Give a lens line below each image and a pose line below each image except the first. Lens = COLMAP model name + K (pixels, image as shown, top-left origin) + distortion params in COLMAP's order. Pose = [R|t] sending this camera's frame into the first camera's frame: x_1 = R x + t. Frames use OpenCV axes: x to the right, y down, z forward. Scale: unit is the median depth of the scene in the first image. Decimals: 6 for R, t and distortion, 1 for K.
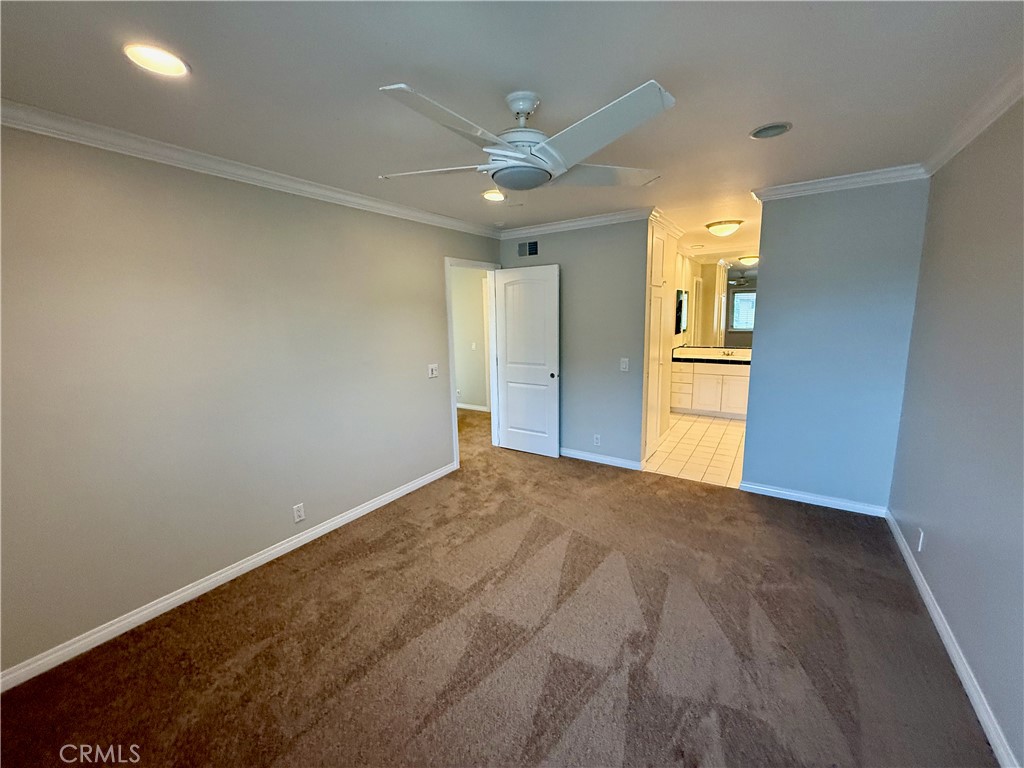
lens RADIAL K [[408.5, 0, 512.0], [0, 408.5, 384.0], [0, 0, 1]] dist [0.000091, 0.000025]
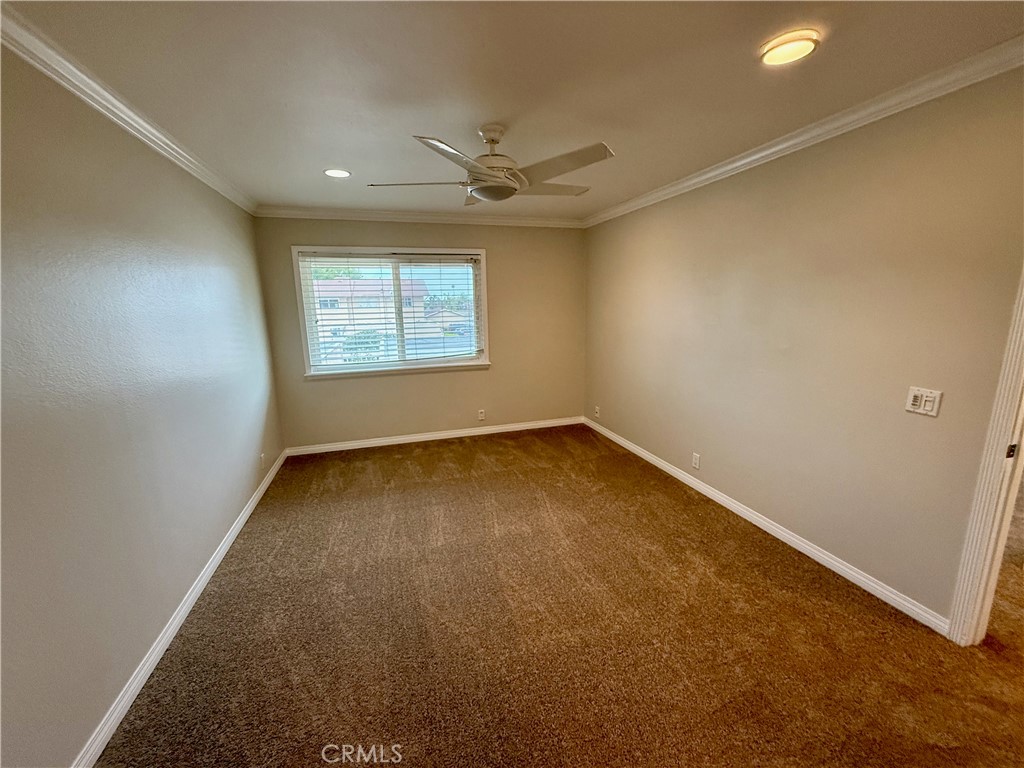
lens RADIAL K [[408.5, 0, 512.0], [0, 408.5, 384.0], [0, 0, 1]] dist [0.000091, 0.000025]
pose [[-0.641155, 0.179062, -0.746229, 0.500502], [-0.094895, 0.946435, 0.308636, -0.159641], [0.761522, 0.268697, -0.589819, 0.914720]]
